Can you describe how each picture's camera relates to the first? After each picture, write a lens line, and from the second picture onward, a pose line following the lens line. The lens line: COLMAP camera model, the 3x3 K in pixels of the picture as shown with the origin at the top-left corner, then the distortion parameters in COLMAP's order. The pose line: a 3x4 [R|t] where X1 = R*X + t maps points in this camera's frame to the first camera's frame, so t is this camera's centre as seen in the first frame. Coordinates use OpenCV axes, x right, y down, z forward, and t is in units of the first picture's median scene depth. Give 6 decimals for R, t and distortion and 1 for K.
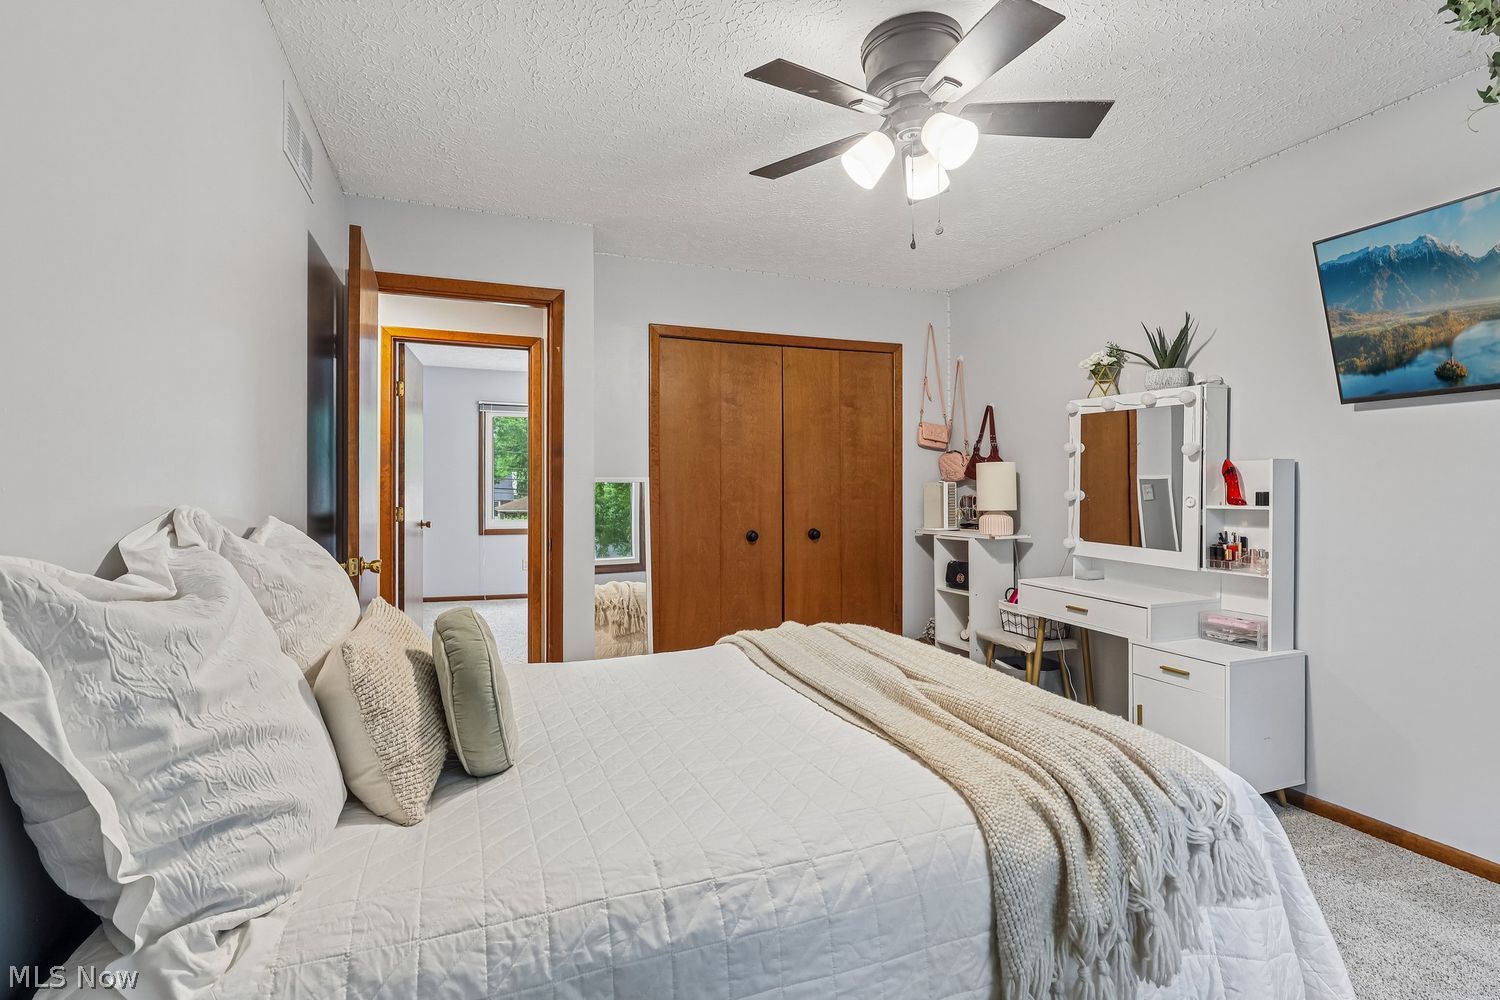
lens RADIAL K [[704.1, 0, 740.5], [0, 704.1, 491.2], [0, 0, 1]] dist [-0.001706, -0.000010]
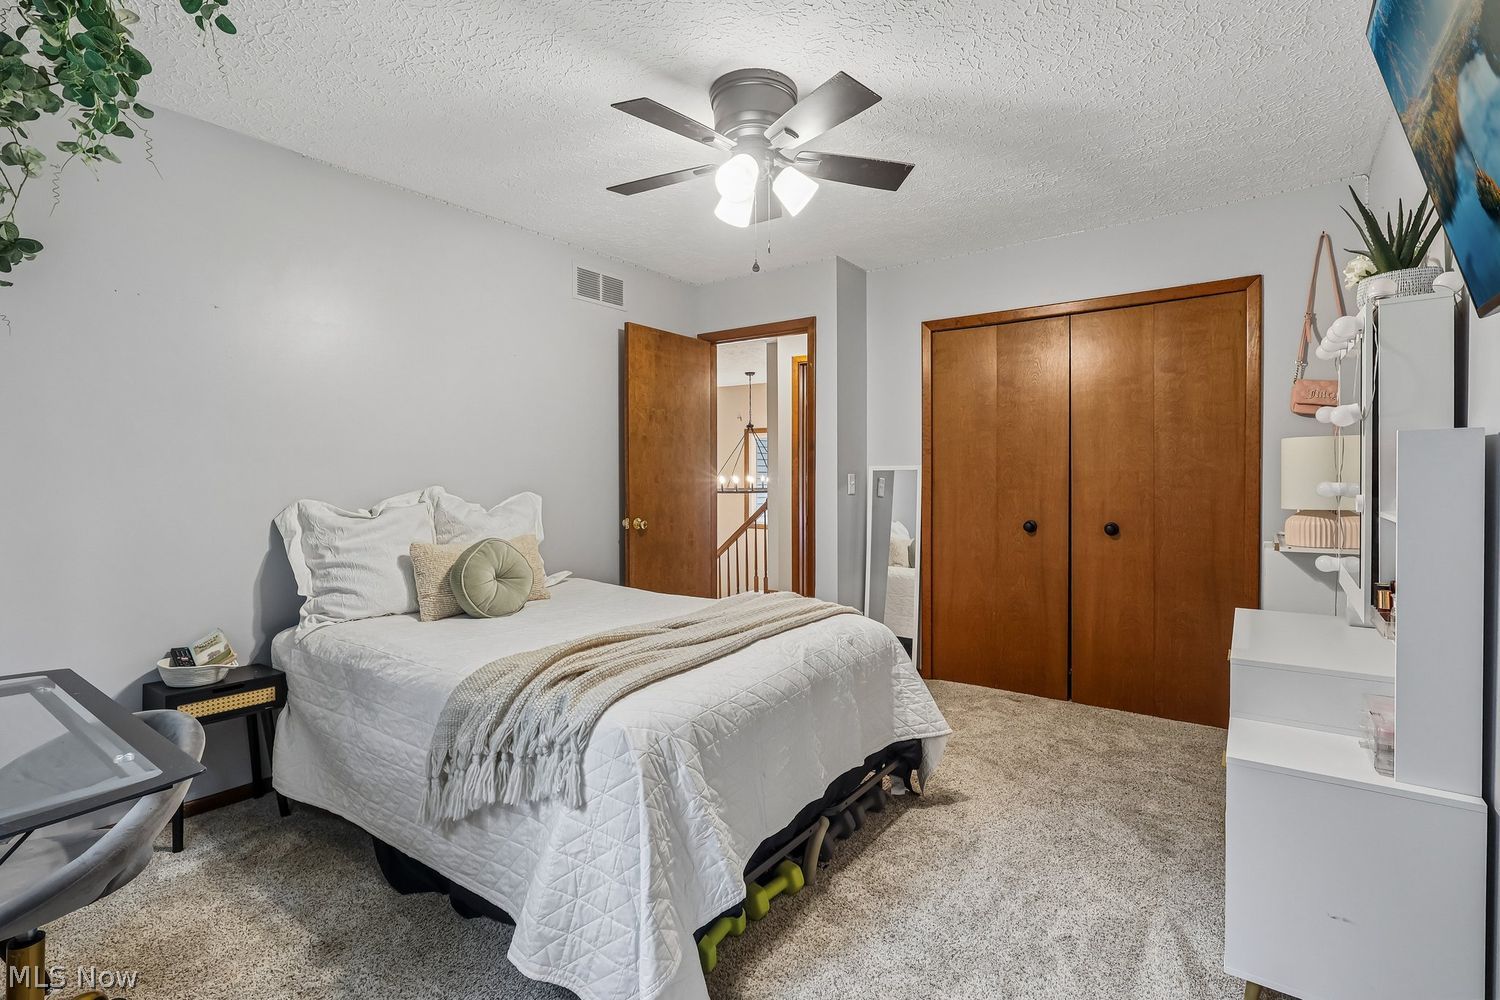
lens RADIAL K [[704.1, 0, 740.5], [0, 704.1, 491.2], [0, 0, 1]] dist [-0.001706, -0.000010]
pose [[0.542110, 0.019834, -0.840073, 0.588821], [0.001652, 0.999694, 0.024669, -0.006479], [0.840306, -0.014761, 0.541912, 0.175141]]
